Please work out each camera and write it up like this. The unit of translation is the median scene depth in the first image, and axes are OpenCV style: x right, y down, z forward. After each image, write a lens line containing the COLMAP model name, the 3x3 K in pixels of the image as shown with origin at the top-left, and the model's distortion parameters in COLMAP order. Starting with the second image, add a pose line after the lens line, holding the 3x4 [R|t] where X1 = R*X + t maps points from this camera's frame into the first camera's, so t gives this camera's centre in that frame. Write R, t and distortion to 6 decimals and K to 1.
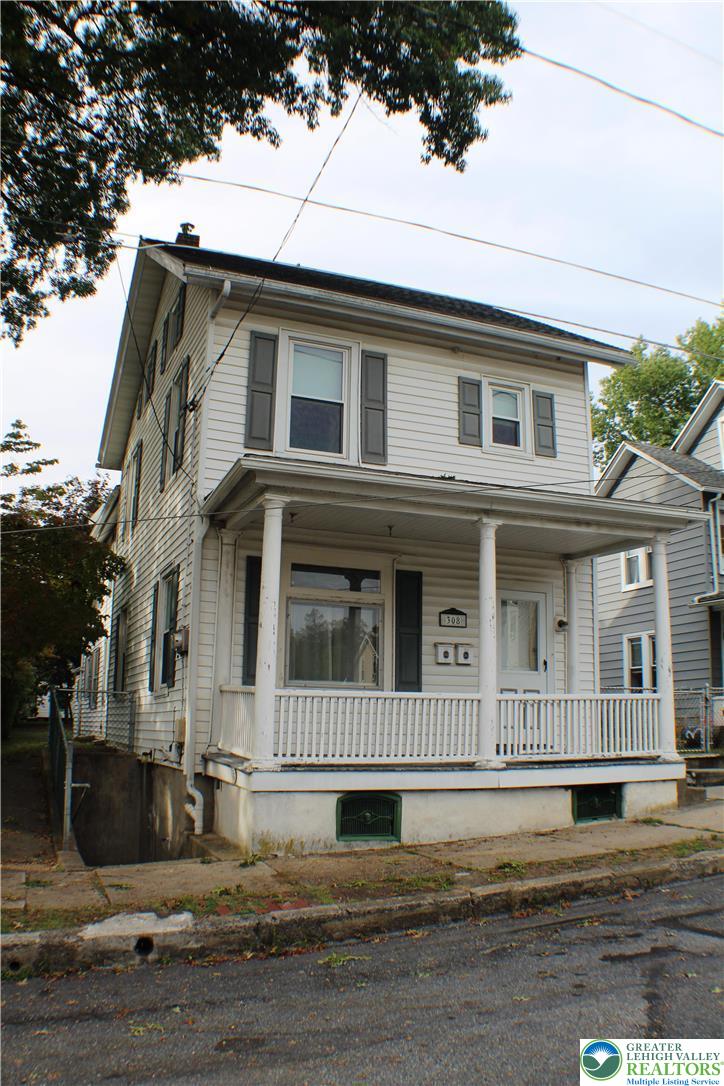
lens RADIAL K [[907.2, 0, 362.0], [0, 907.2, 543.0], [0, 0, 1]] dist [-0.182568, 0.005762]
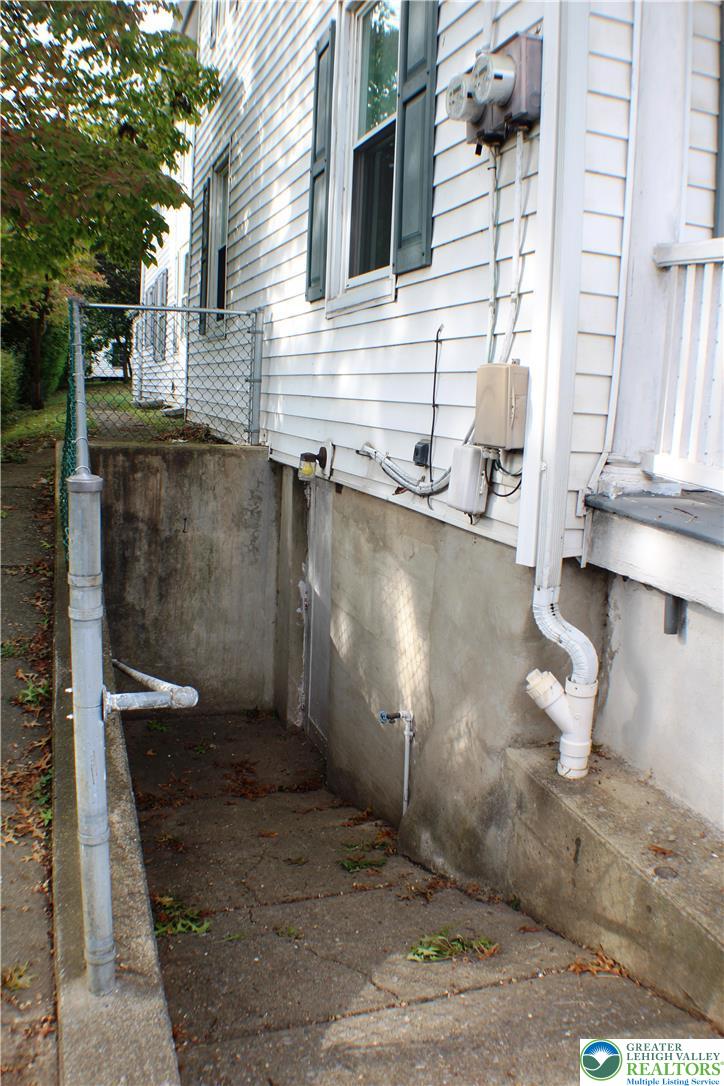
lens RADIAL K [[907.2, 0, 362.0], [0, 907.2, 543.0], [0, 0, 1]] dist [-0.182568, 0.005762]
pose [[0.997444, 0.040976, -0.058539, -0.201429], [-0.017031, 0.931958, 0.362165, 0.131202], [0.069396, -0.360243, 0.930274, 0.633673]]
